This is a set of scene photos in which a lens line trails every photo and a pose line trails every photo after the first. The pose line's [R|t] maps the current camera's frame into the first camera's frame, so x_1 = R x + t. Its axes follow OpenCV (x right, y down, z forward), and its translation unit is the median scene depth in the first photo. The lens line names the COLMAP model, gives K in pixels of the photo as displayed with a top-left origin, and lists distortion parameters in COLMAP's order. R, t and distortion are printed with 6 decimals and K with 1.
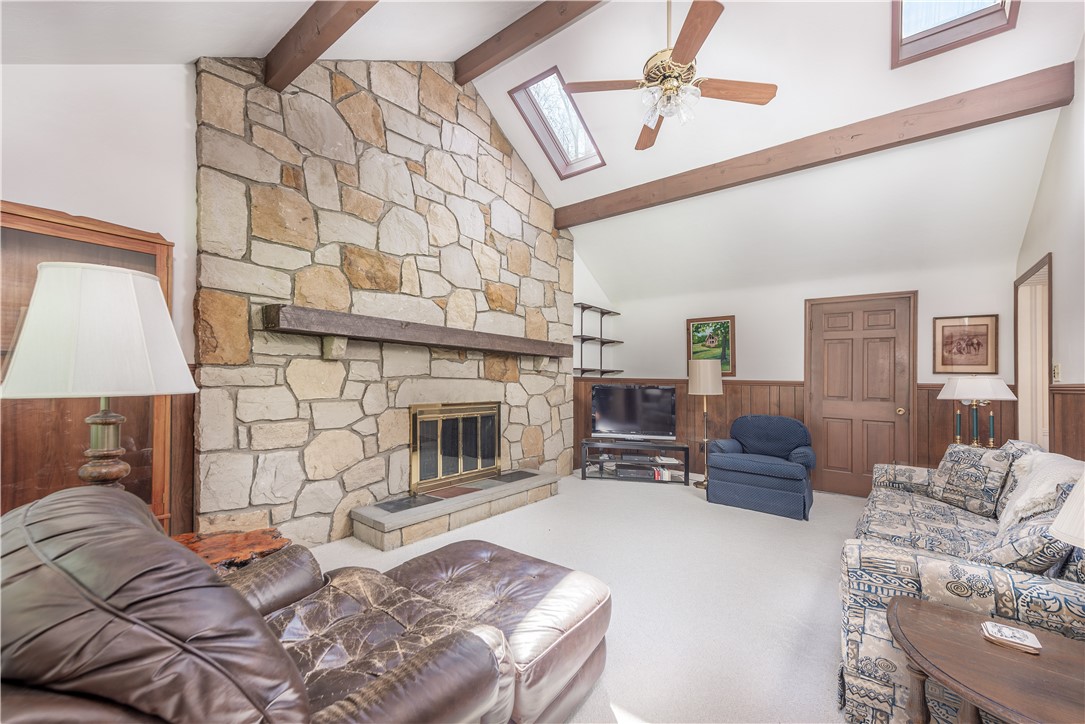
lens RADIAL K [[429.1, 0, 545.3], [0, 429.1, 384.5], [0, 0, 1]] dist [0.002148, 0.000077]
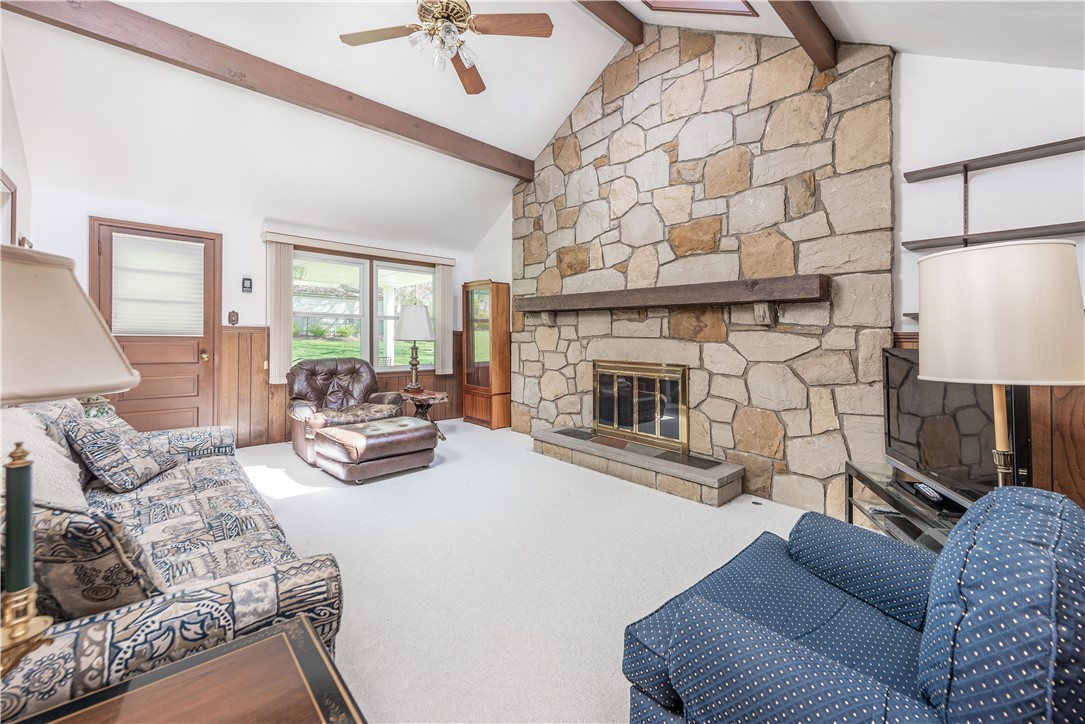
lens RADIAL K [[438.5, 0, 544.3], [0, 438.5, 352.5], [0, 0, 1]] dist [-0.000795, -0.000106]
pose [[-0.167847, 0.020165, -0.985607, 0.844440], [-0.021891, 0.999468, 0.024177, 0.000770], [0.985570, 0.025634, -0.167316, 0.952031]]
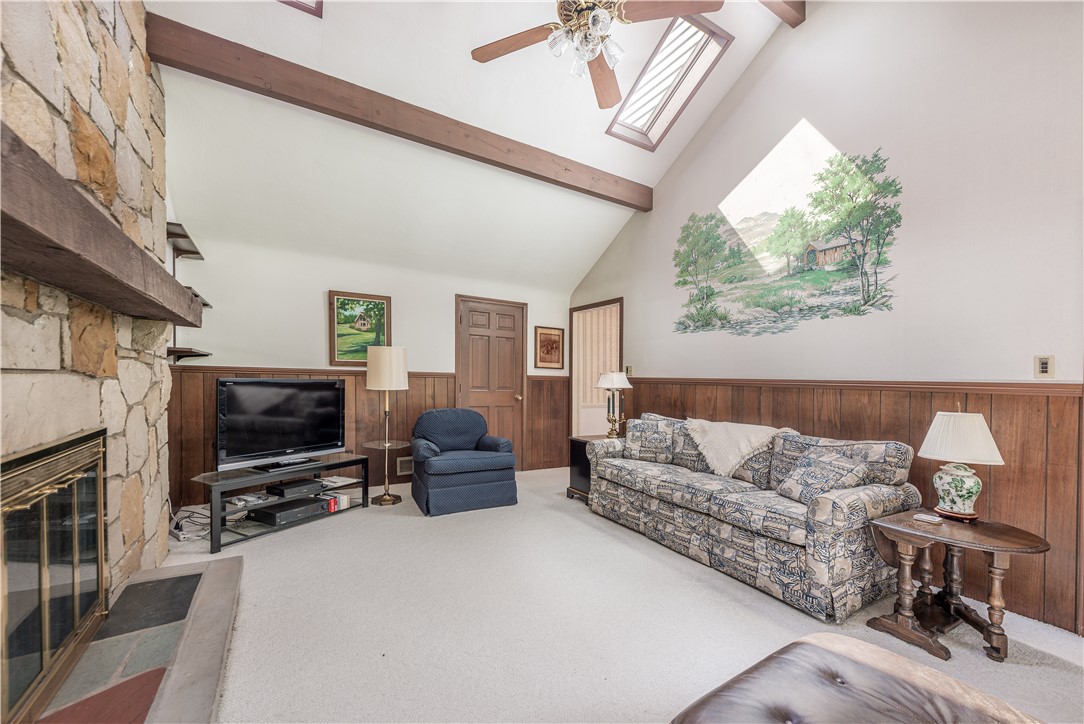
lens RADIAL K [[428.8, 0, 543.0], [0, 428.8, 376.4], [0, 0, 1]] dist [0.000320, 0.000006]
pose [[0.348275, -0.009477, 0.937345, -0.357385], [-0.005068, 0.999915, 0.011992, -0.015428], [-0.937379, -0.008927, 0.348197, 0.544604]]
